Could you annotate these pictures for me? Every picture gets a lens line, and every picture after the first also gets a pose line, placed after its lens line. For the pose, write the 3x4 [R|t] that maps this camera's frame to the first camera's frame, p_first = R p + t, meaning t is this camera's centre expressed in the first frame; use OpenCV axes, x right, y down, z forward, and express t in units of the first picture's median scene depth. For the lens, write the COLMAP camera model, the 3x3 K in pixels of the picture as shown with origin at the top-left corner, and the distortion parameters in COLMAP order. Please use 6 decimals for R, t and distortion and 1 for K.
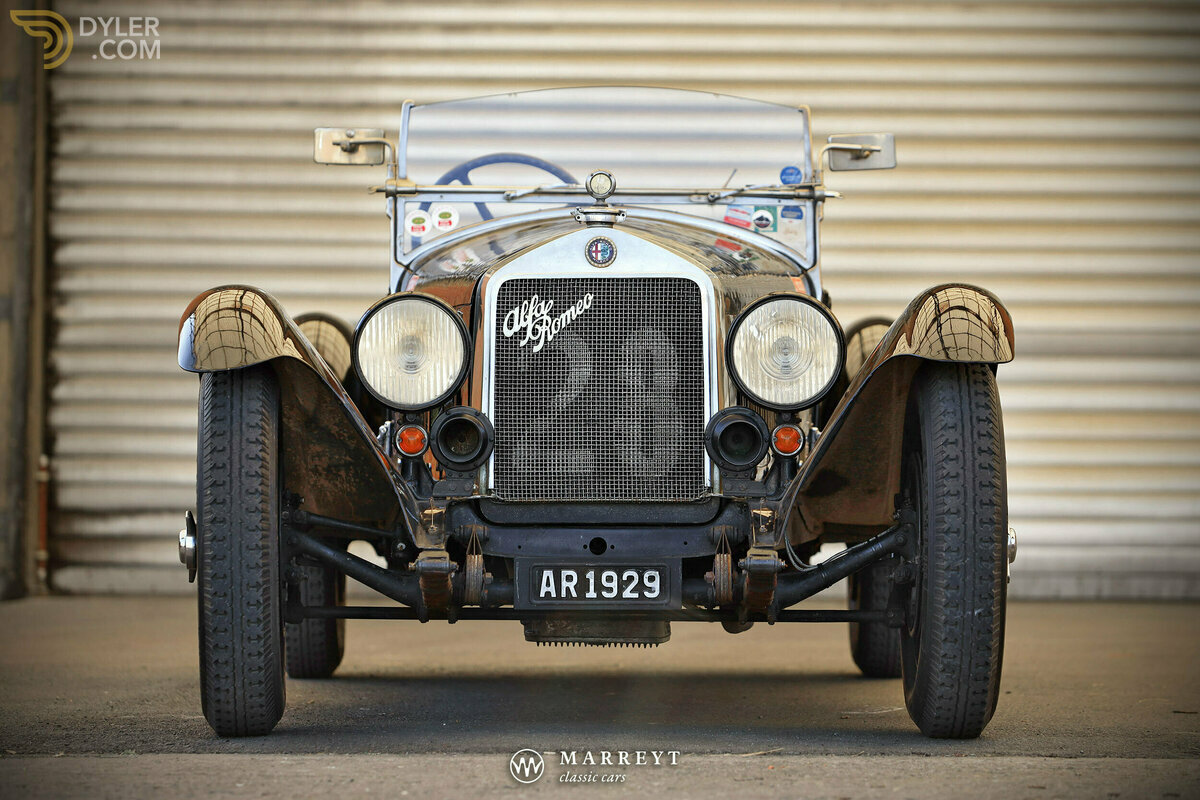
lens RADIAL K [[4616.9, 0, 598.9], [0, 4616.9, 400.5], [0, 0, 1]] dist [-0.124879, 0.000000]
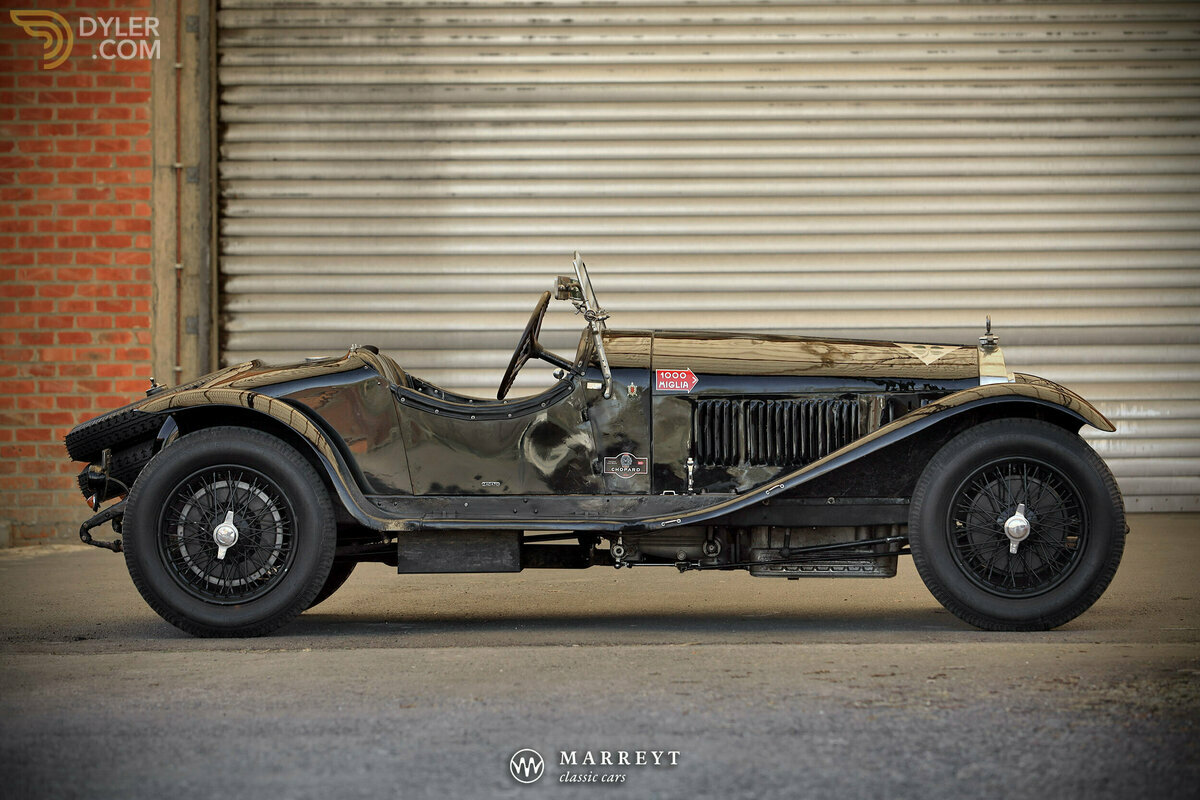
lens RADIAL K [[4201.8, 0, 601.5], [0, 4201.8, 401.2], [0, 0, 1]] dist [-0.286549, 0.000000]
pose [[0.999893, -0.014304, -0.002998, 0.002816], [0.014385, 0.999478, 0.028921, -0.031750], [0.002583, -0.028962, 0.999577, -0.307687]]
